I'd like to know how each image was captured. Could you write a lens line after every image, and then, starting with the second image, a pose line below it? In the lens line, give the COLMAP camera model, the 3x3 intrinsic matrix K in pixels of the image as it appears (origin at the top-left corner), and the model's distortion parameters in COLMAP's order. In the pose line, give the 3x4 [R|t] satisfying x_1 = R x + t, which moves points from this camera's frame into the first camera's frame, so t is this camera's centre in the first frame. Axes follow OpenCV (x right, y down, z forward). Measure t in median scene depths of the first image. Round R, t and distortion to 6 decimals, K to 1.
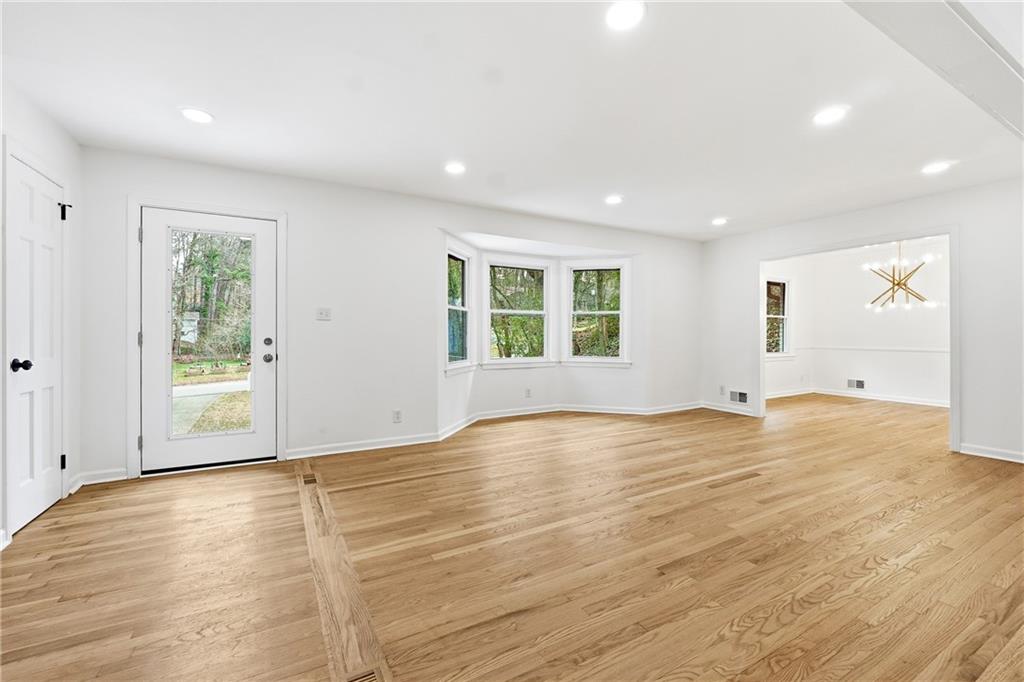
lens RADIAL K [[433.3, 0, 510.8], [0, 433.3, 330.2], [0, 0, 1]] dist [-0.012665, 0.003488]
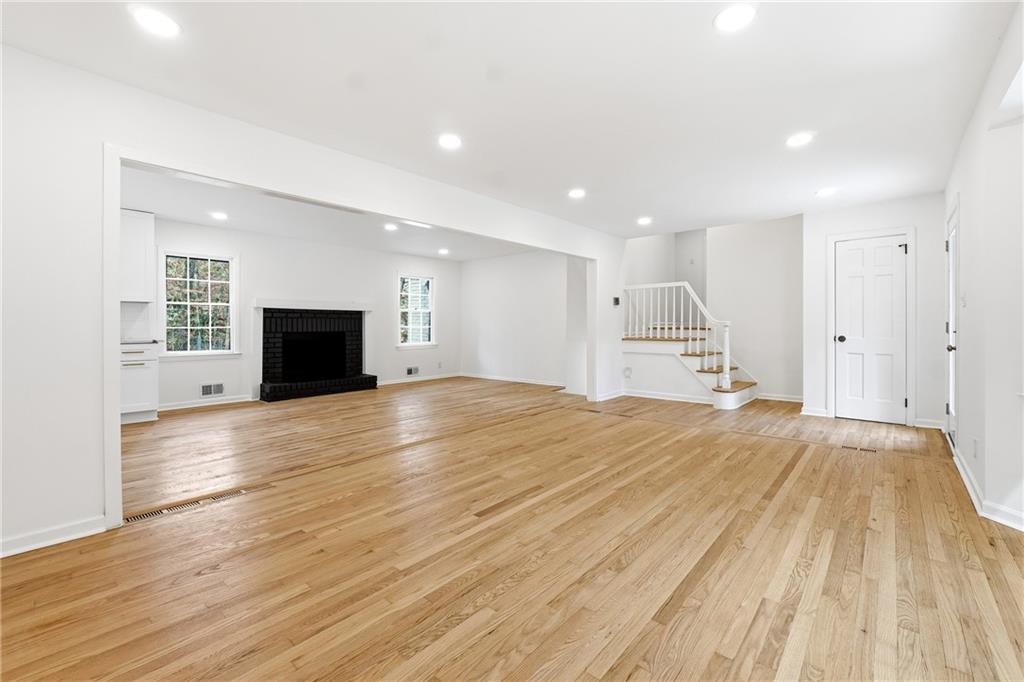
lens RADIAL K [[433.3, 0, 510.8], [0, 433.3, 330.2], [0, 0, 1]] dist [-0.012665, 0.003488]
pose [[-0.944645, 0.004921, -0.328058, 0.841840], [0.004716, 0.999988, 0.001418, 0.020904], [0.328061, -0.000208, -0.944657, 1.895851]]
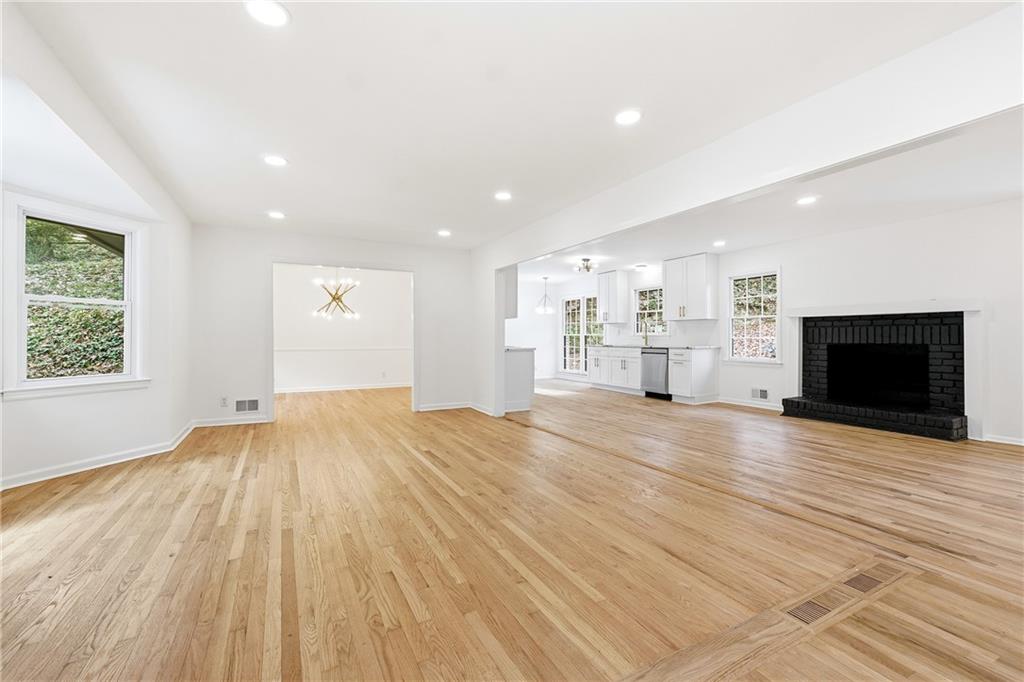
lens RADIAL K [[433.3, 0, 510.8], [0, 433.3, 330.2], [0, 0, 1]] dist [-0.012665, 0.003488]
pose [[0.028639, 0.014794, 0.999480, -0.723442], [-0.007204, 0.999868, -0.014594, 0.007981], [-0.999564, -0.006783, 0.028742, 0.806765]]
